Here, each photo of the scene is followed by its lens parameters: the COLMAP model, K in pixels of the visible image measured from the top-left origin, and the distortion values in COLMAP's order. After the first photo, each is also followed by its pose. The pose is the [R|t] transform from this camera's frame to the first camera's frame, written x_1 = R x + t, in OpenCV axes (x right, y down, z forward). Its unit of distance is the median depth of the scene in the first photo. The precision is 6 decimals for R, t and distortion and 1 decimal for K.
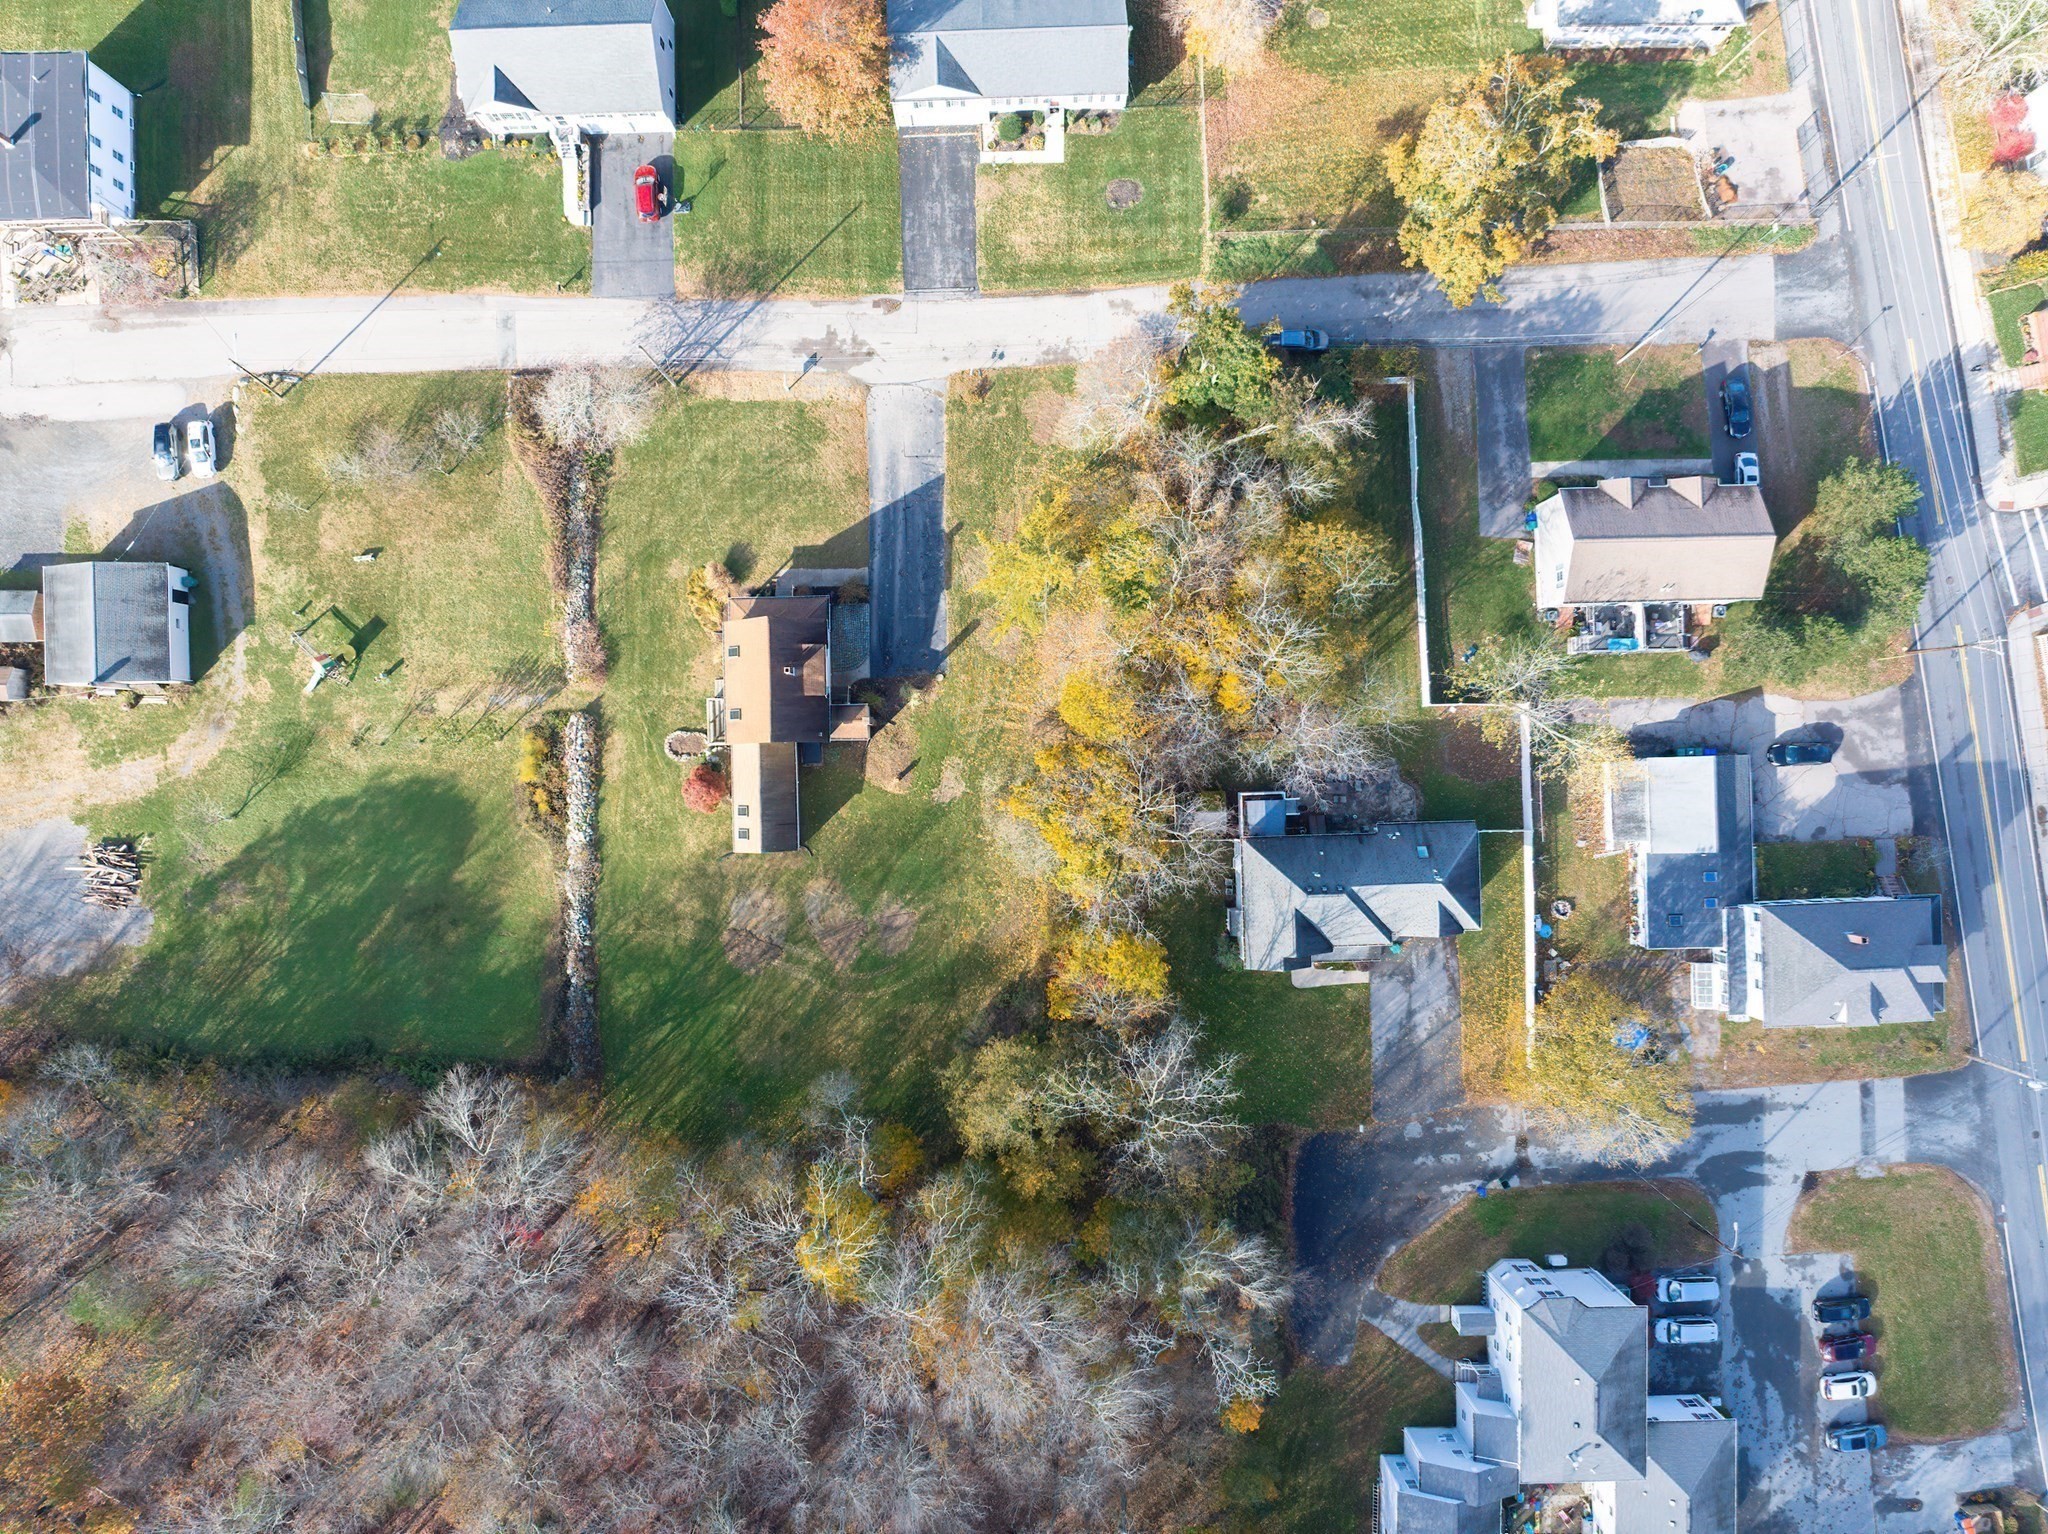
lens RADIAL K [[1440.7, 0, 1024.1], [0, 1440.7, 765.7], [0, 0, 1]] dist [-0.036478, 0.003272]
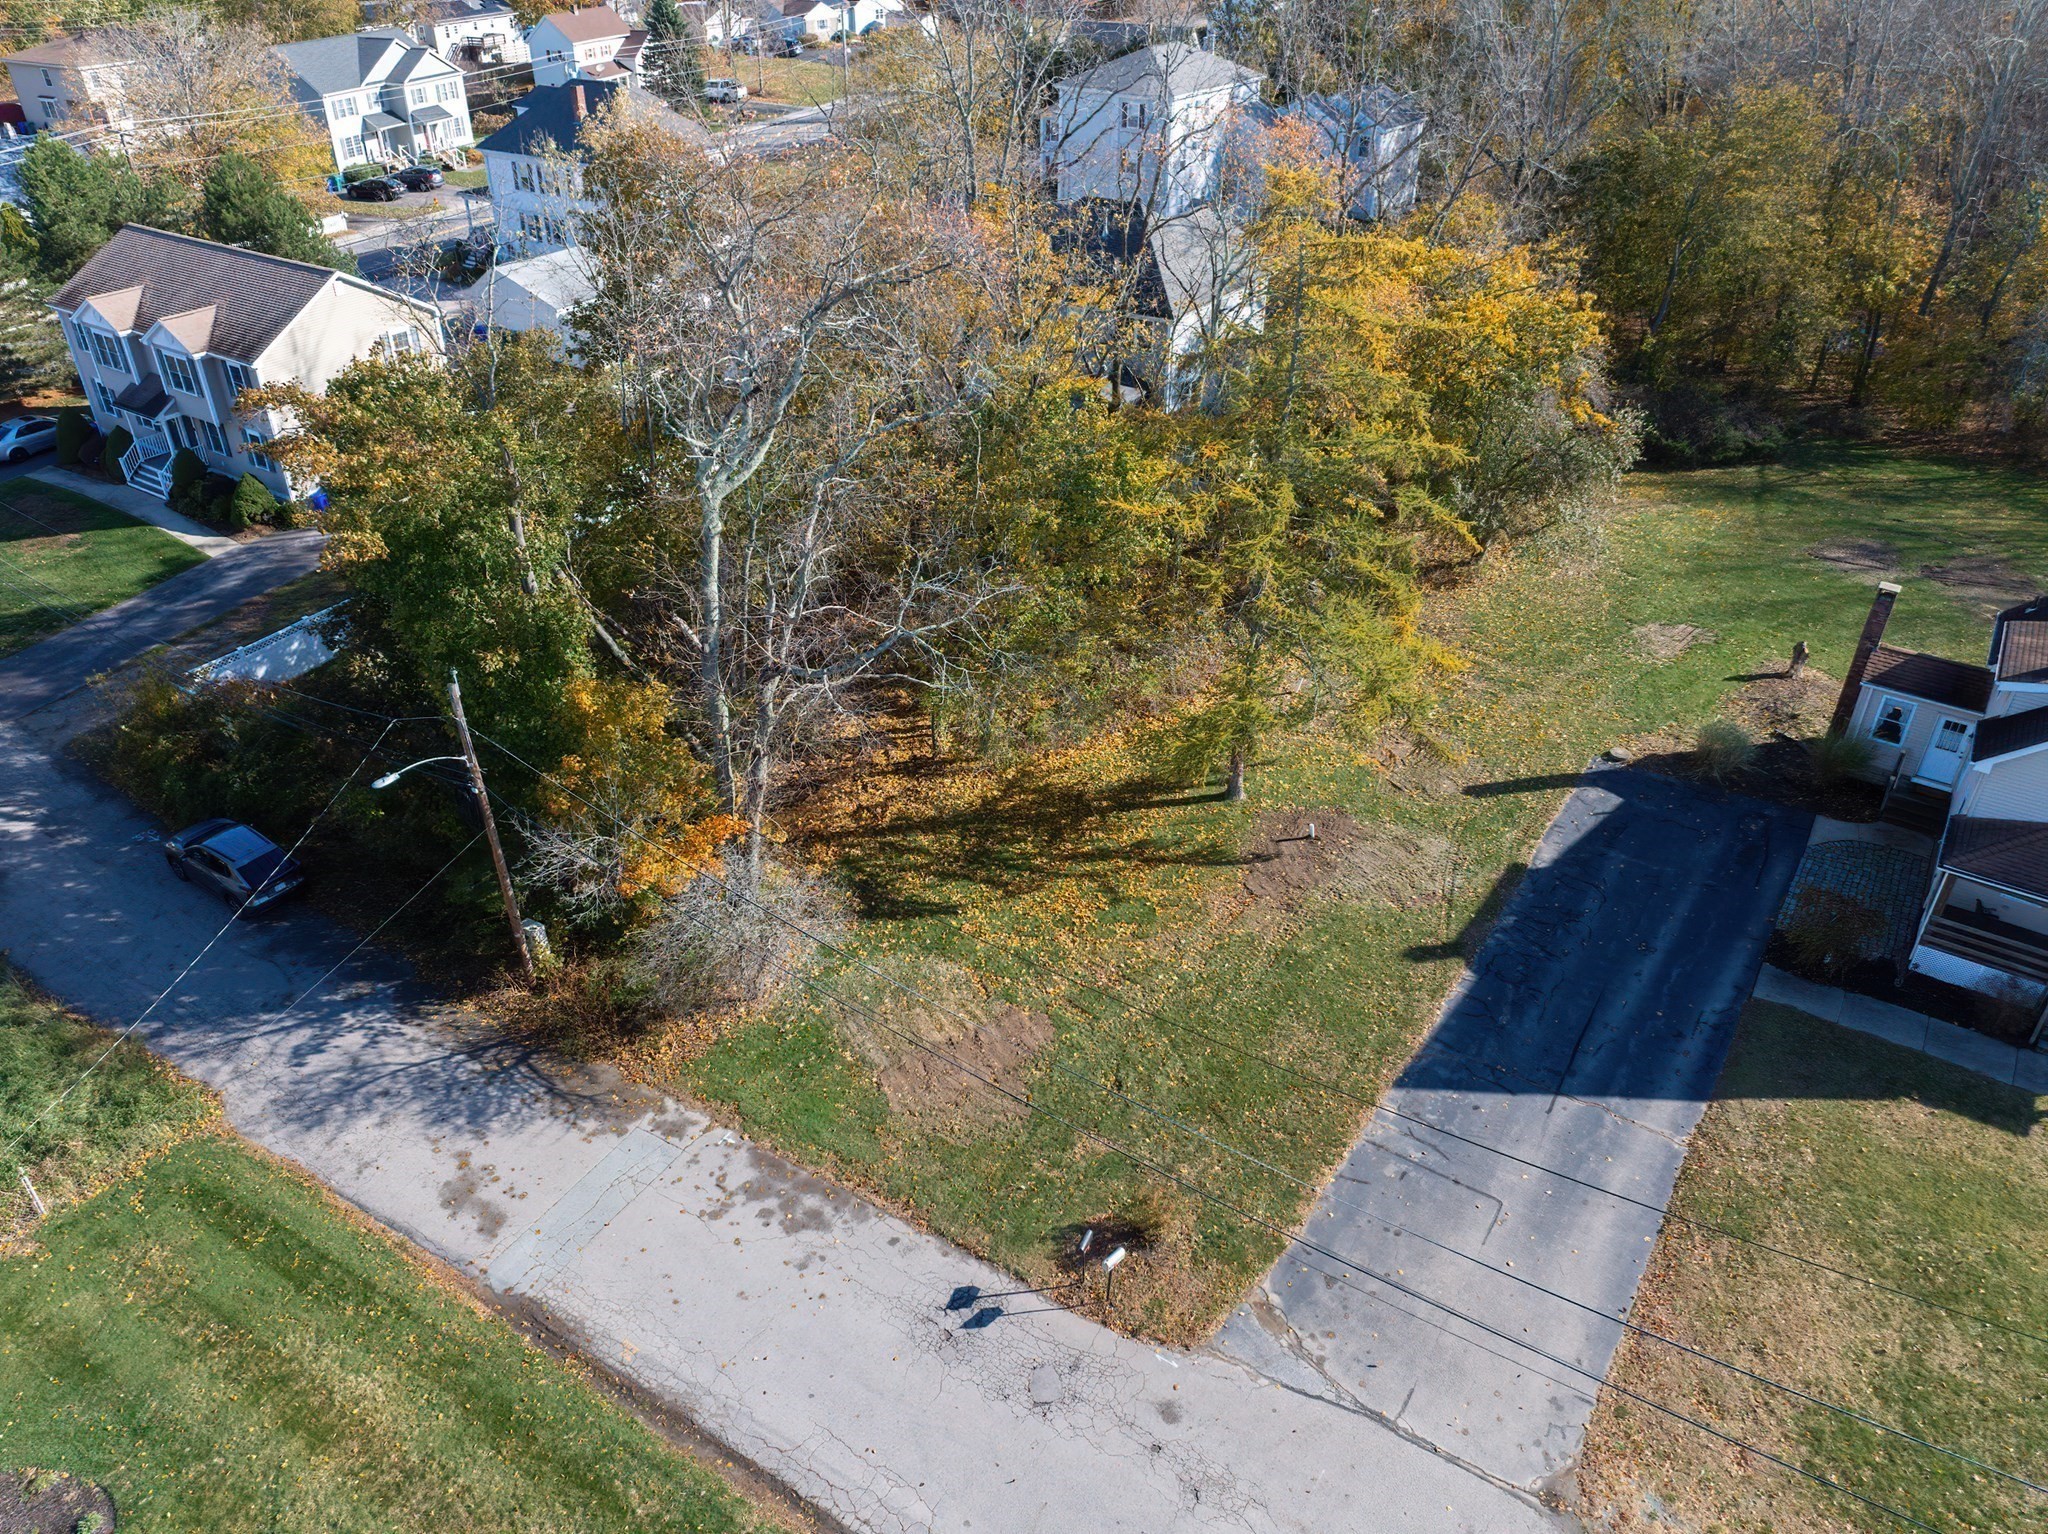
lens RADIAL K [[1443.6, 0, 1023.3], [0, 1443.6, 760.9], [0, 0, 1]] dist [-0.036700, 0.000554]
pose [[-0.815280, -0.315408, 0.485630, -0.113930], [0.579028, -0.434333, 0.689987, -0.412084], [-0.006702, 0.843725, 0.536733, 0.804413]]
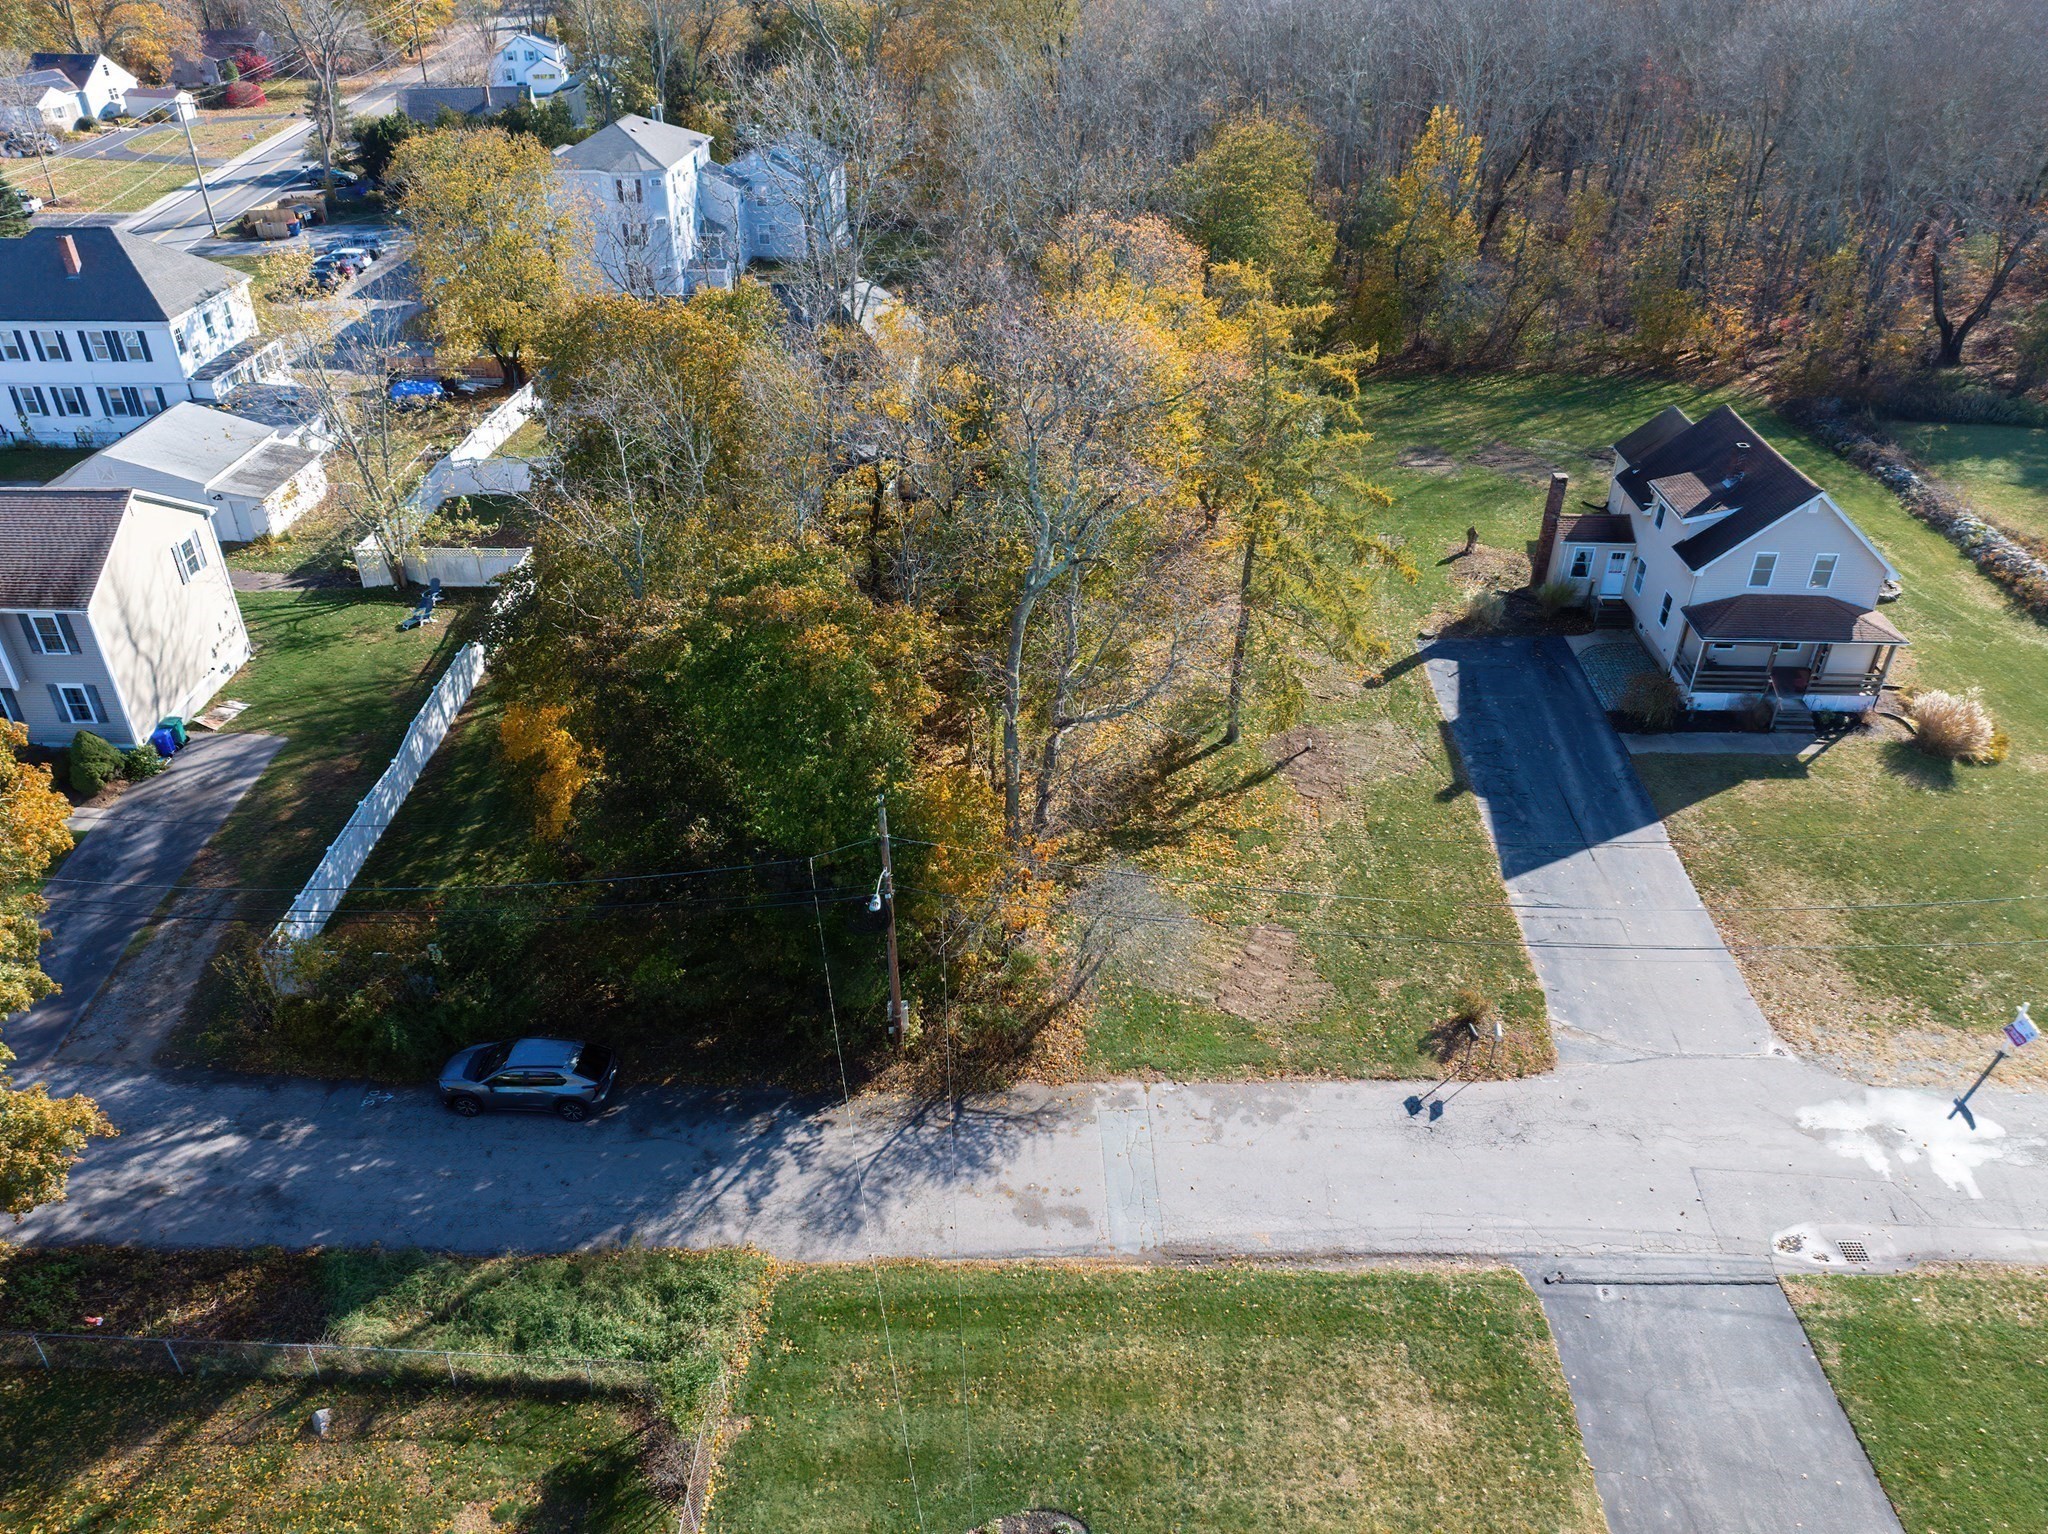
lens RADIAL K [[1448.1, 0, 1023.4], [0, 1448.1, 766.7], [0, 0, 1]] dist [-0.046697, 0.006519]
pose [[-0.998502, -0.030797, 0.045227, 0.063525], [0.054692, -0.536605, 0.842059, -0.537393], [-0.001664, 0.843271, 0.537486, 0.762951]]
